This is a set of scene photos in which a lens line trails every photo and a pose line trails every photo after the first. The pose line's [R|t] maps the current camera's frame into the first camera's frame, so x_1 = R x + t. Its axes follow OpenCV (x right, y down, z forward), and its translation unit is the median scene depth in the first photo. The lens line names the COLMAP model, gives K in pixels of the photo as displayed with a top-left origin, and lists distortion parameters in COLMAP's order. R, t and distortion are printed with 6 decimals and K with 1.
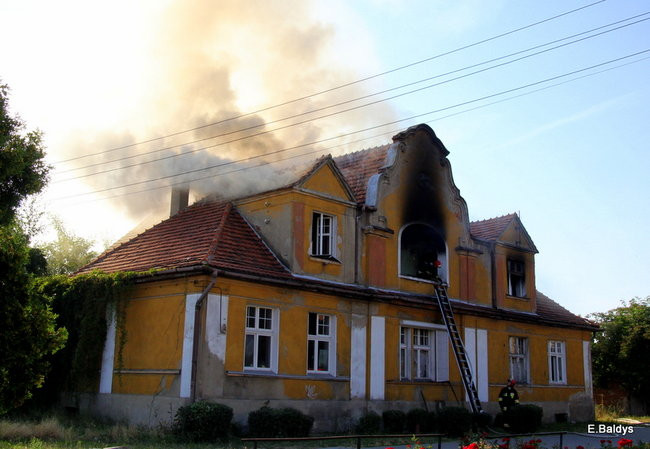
lens RADIAL K [[766.7, 0, 314.8], [0, 766.7, 197.6], [0, 0, 1]] dist [-0.072314, 0.078410]
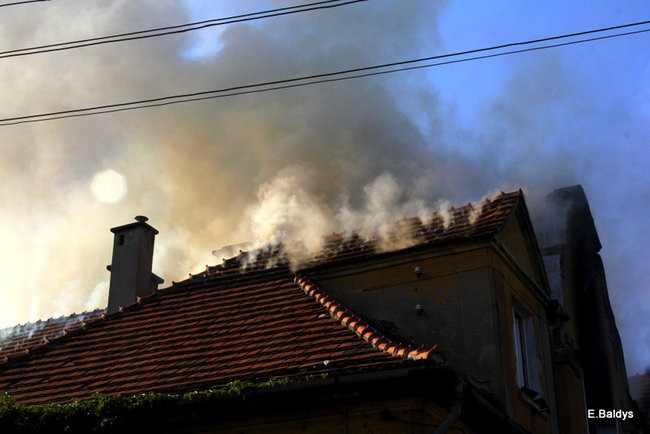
lens RADIAL K [[1001.2, 0, 325.0], [0, 1001.2, 217.0], [0, 0, 1]] dist [0.005012, 0.045852]
pose [[0.947669, 0.115691, 0.297554, -0.277744], [-0.054761, 0.977122, -0.205507, 0.095385], [-0.314522, 0.178458, 0.932324, 0.422867]]
